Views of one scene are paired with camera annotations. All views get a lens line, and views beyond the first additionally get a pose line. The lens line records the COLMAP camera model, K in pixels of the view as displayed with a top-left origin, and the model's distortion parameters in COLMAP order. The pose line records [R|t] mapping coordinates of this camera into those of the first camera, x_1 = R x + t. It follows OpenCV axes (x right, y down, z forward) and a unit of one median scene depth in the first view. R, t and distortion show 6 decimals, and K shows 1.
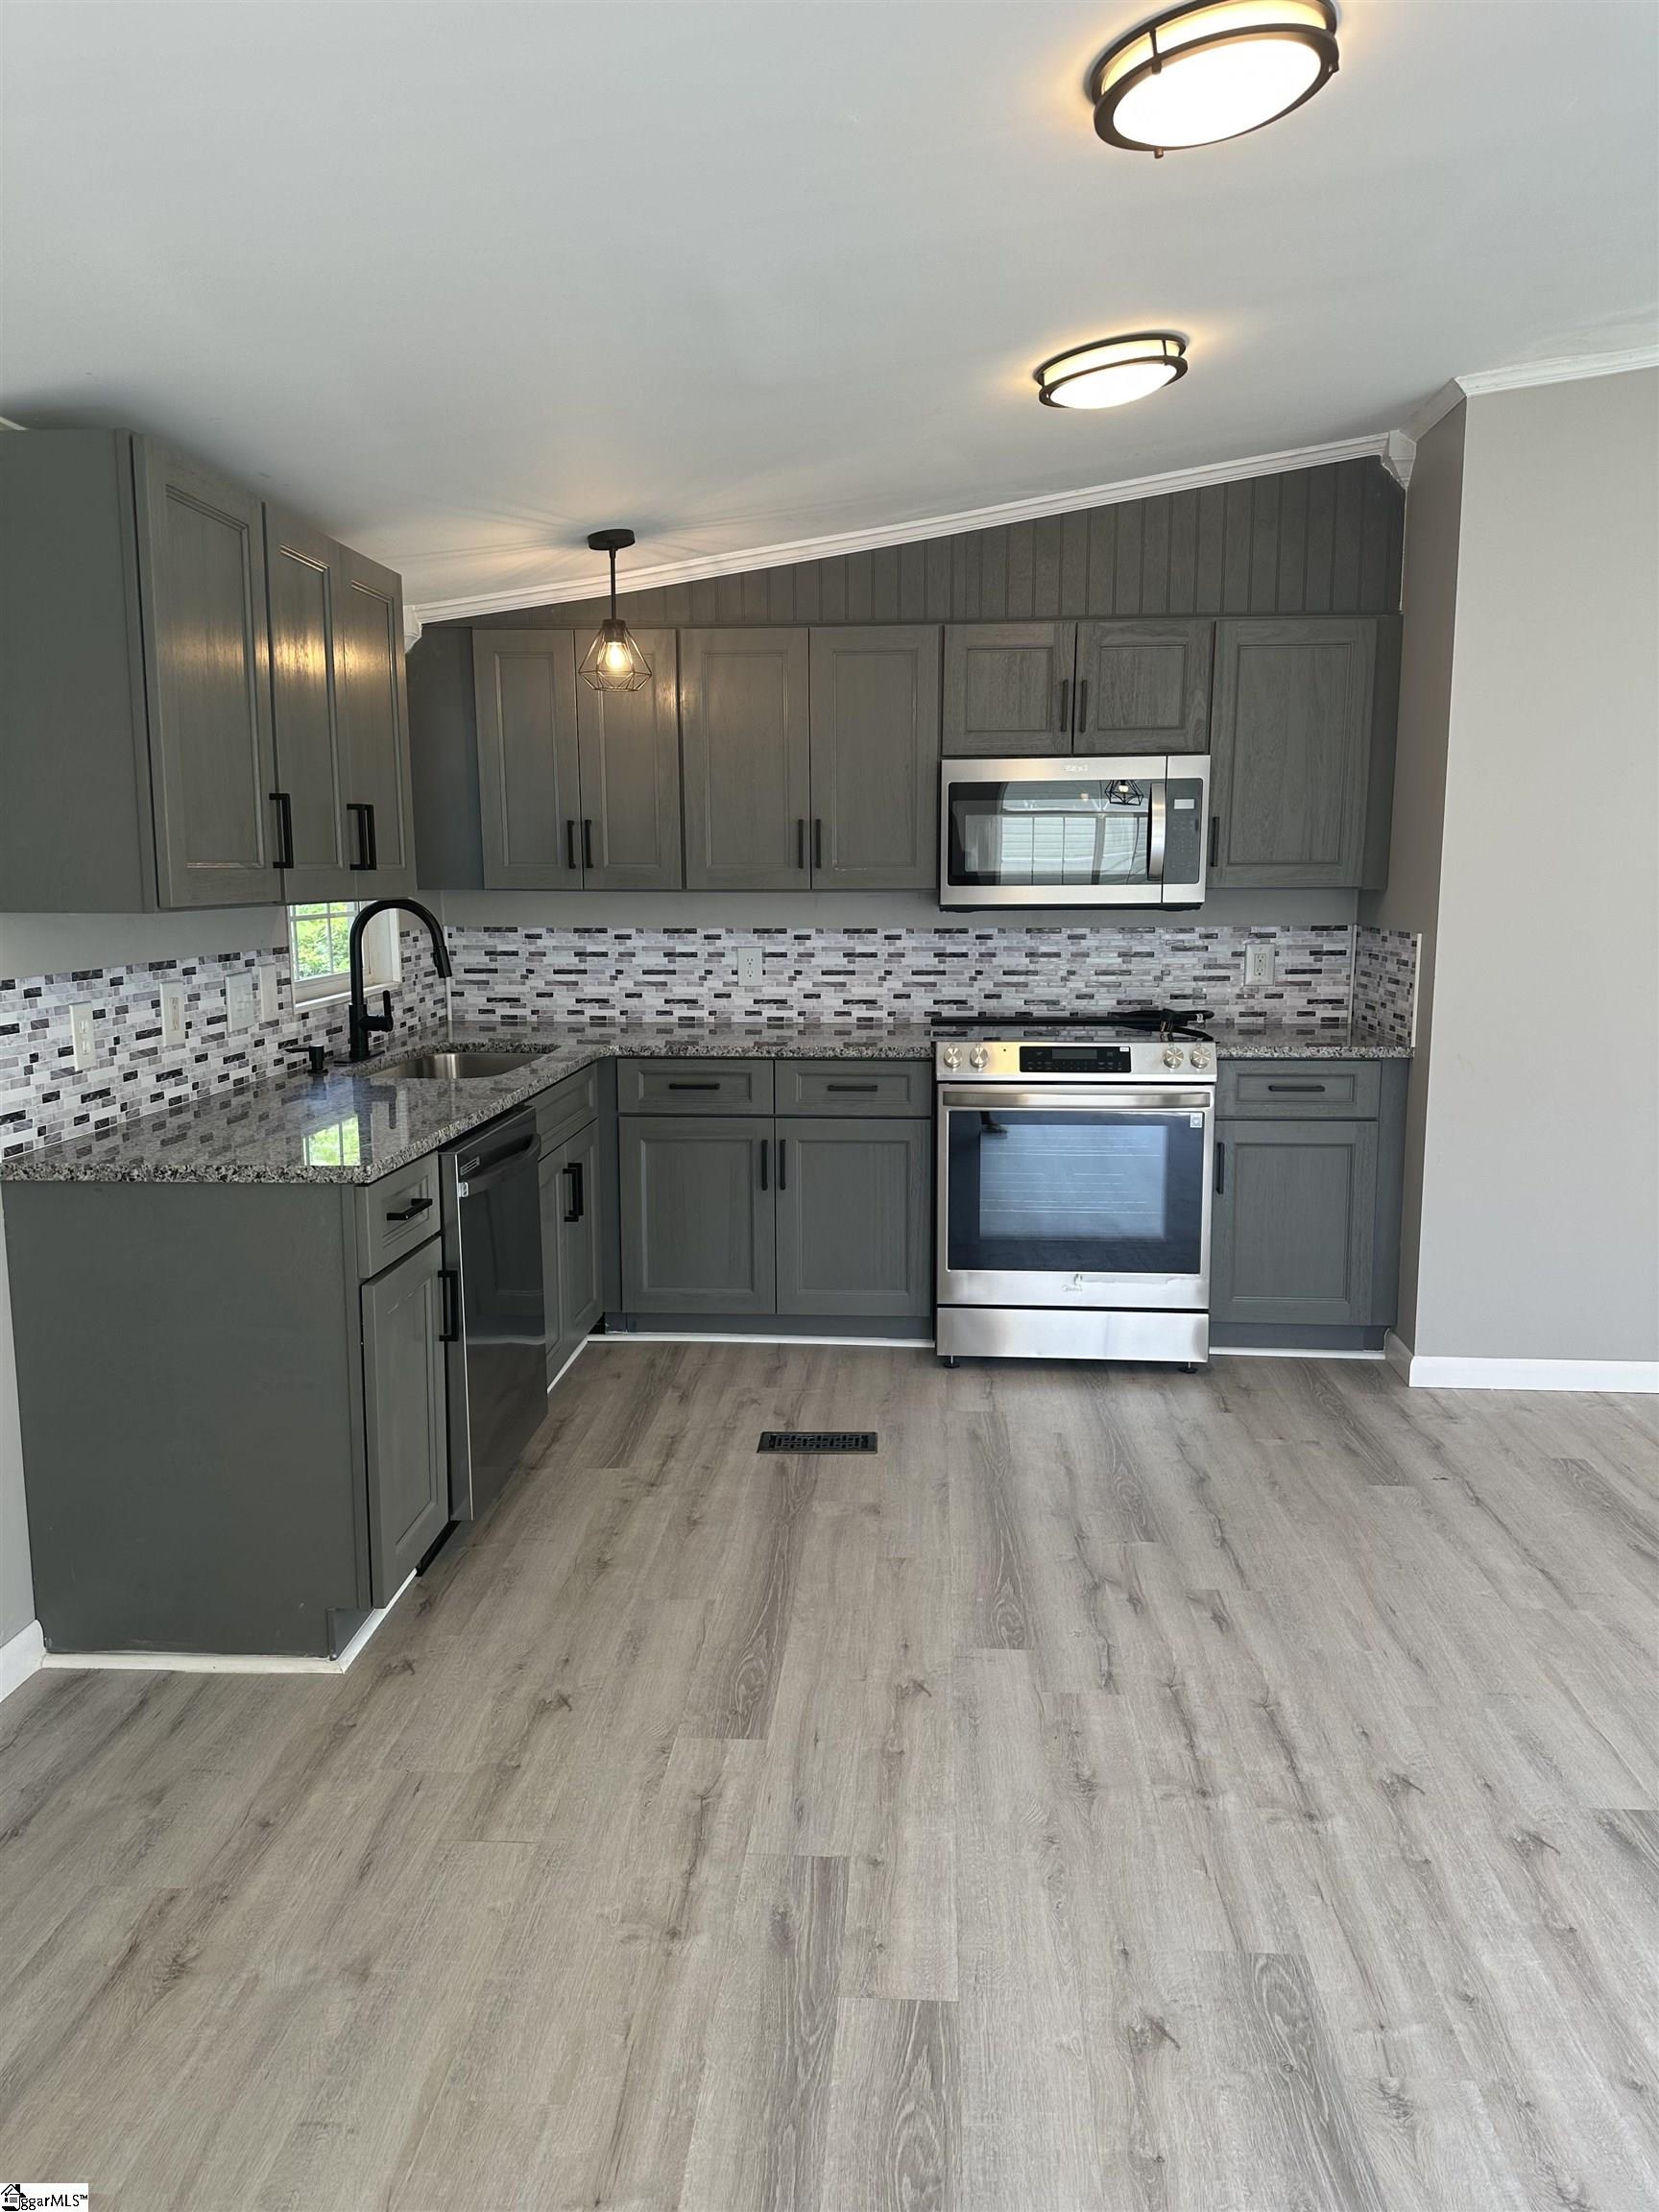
lens RADIAL K [[1576.5, 0, 841.4], [0, 1576.5, 1093.8], [0, 0, 1]] dist [0.018492, -0.016921]
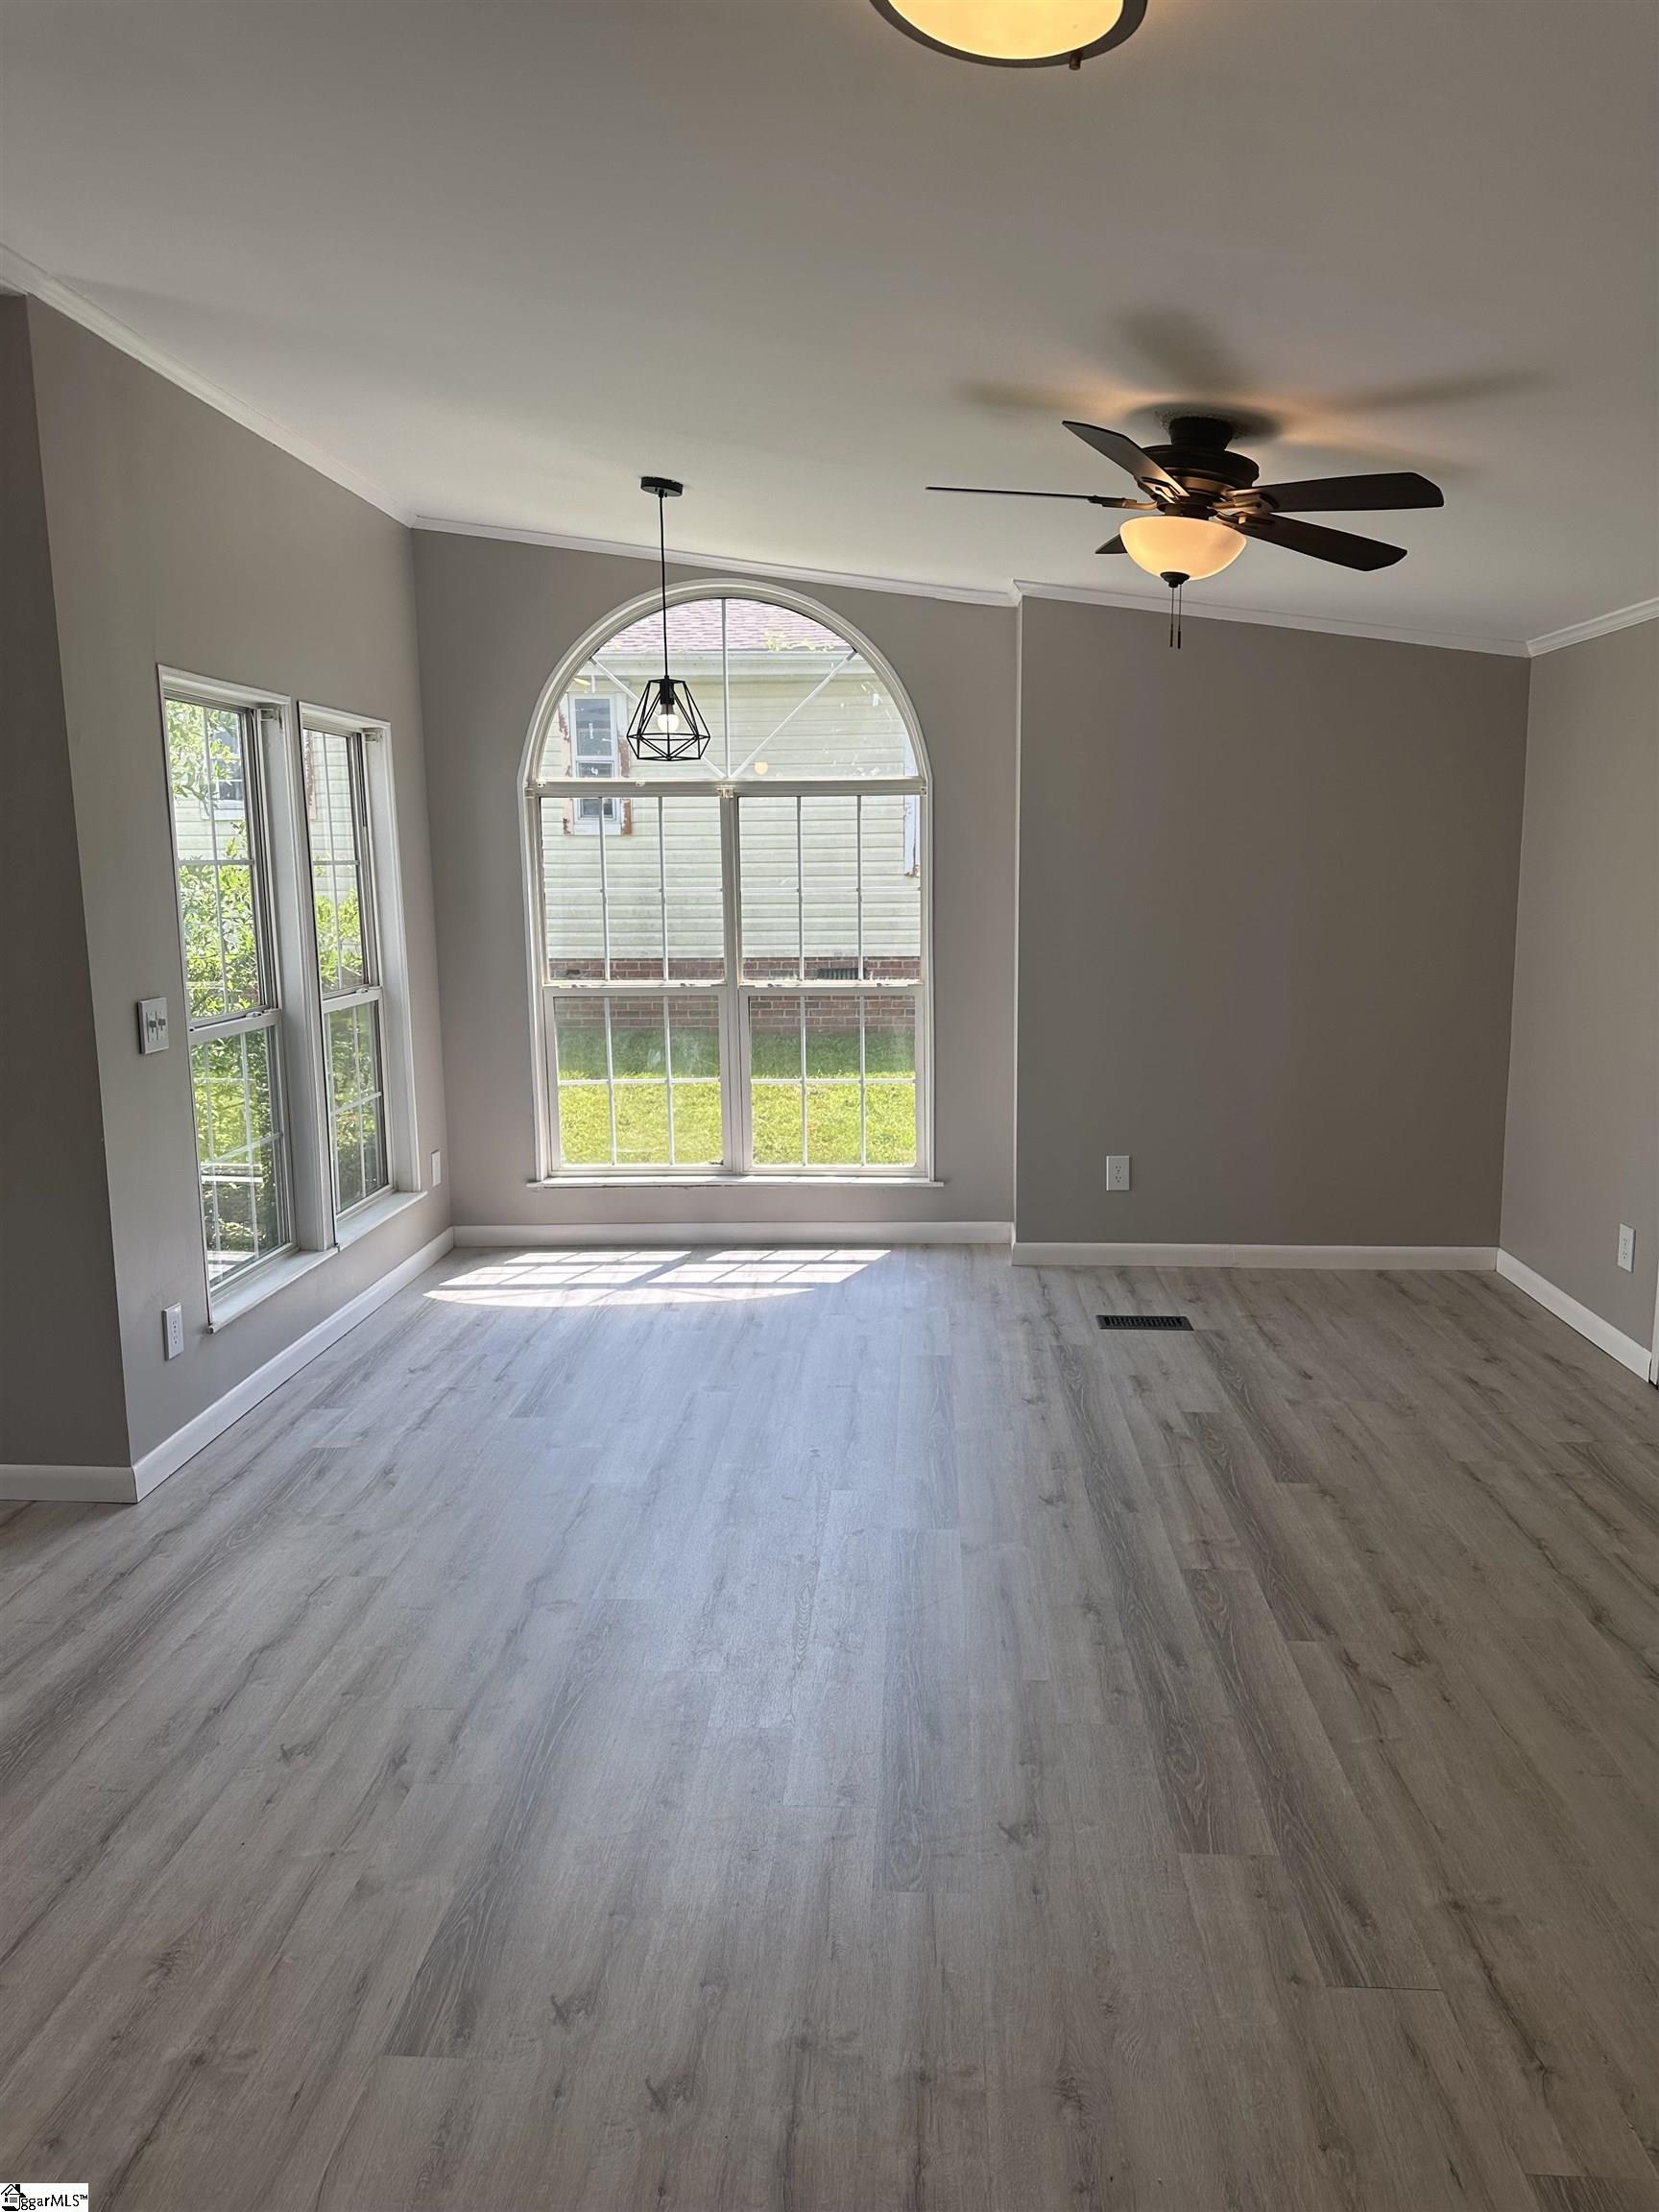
lens RADIAL K [[1576.5, 0, 837.2], [0, 1576.5, 1108.6], [0, 0, 1]] dist [0.018492, -0.016921]
pose [[-0.999990, 0.004352, -0.000742, 0.283873], [0.003916, 0.951914, 0.306340, -0.283117], [0.002039, 0.306334, -0.951922, 1.691852]]
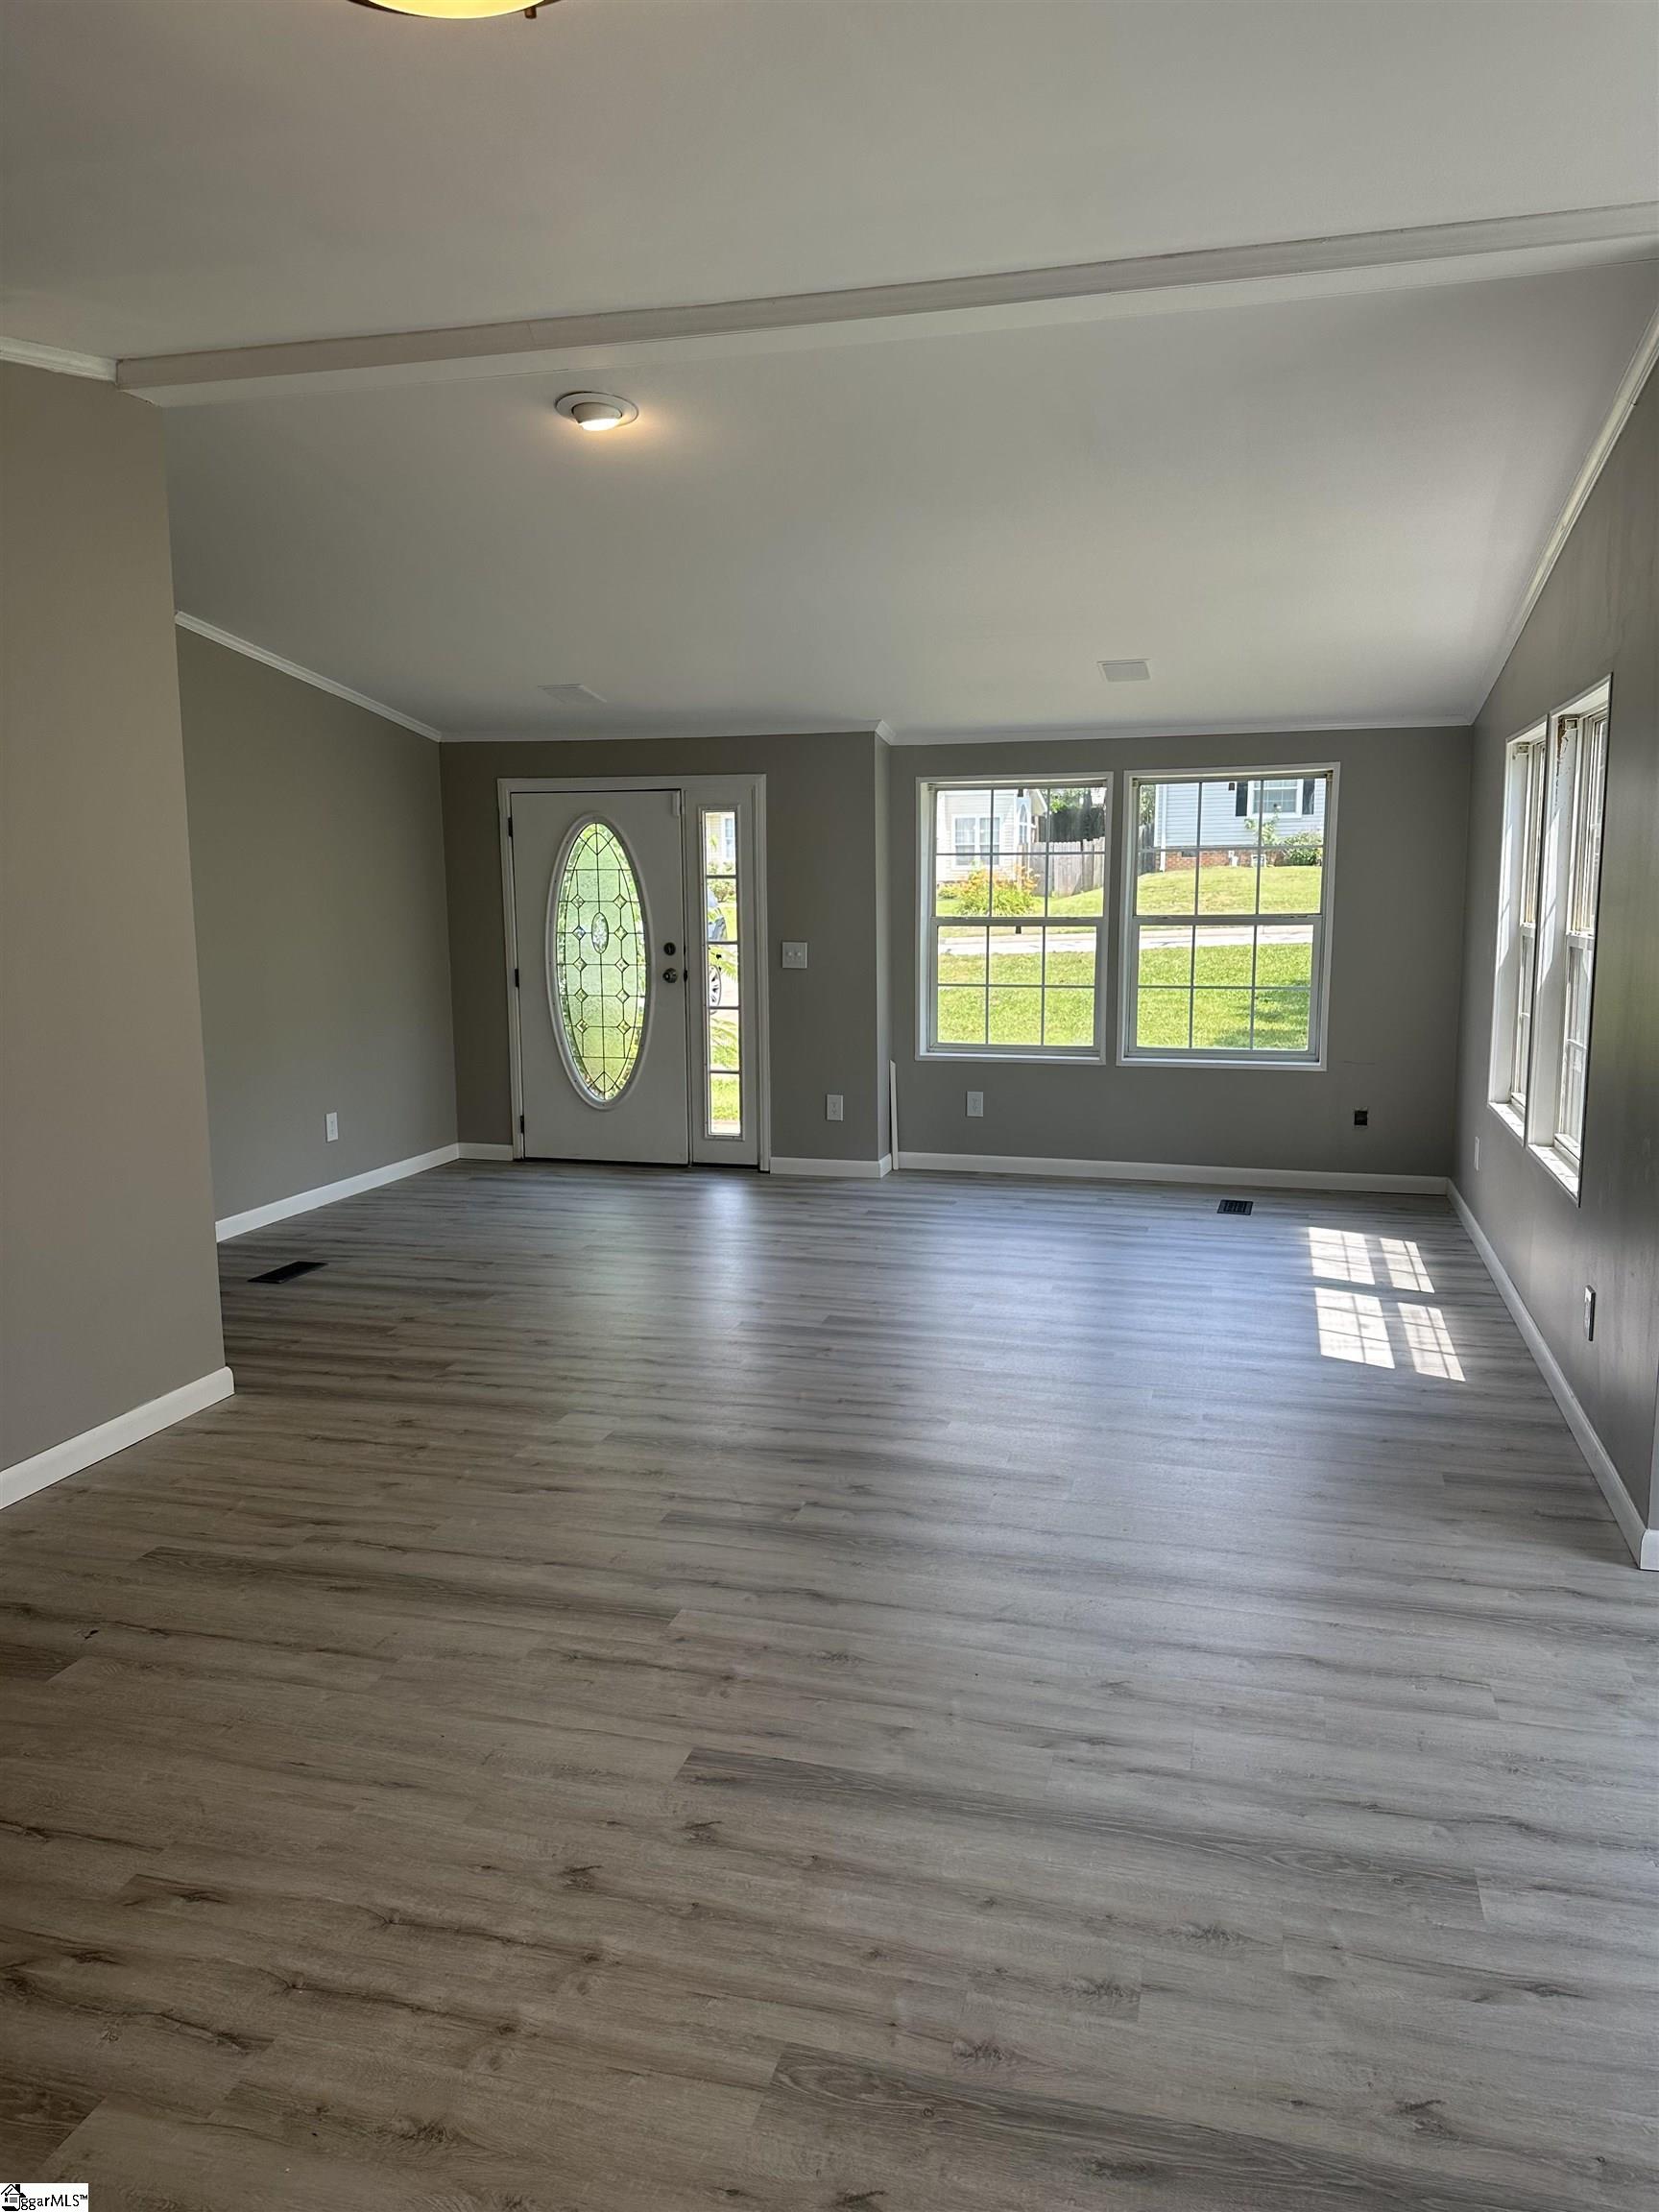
lens RADIAL K [[1576.5, 0, 838.9], [0, 1576.5, 1107.2], [0, 0, 1]] dist [0.018492, -0.016921]
pose [[0.209715, -0.150998, 0.966033, -0.492315], [0.155058, 0.980637, 0.119620, -0.113718], [-0.965389, 0.124705, 0.229068, 0.607156]]
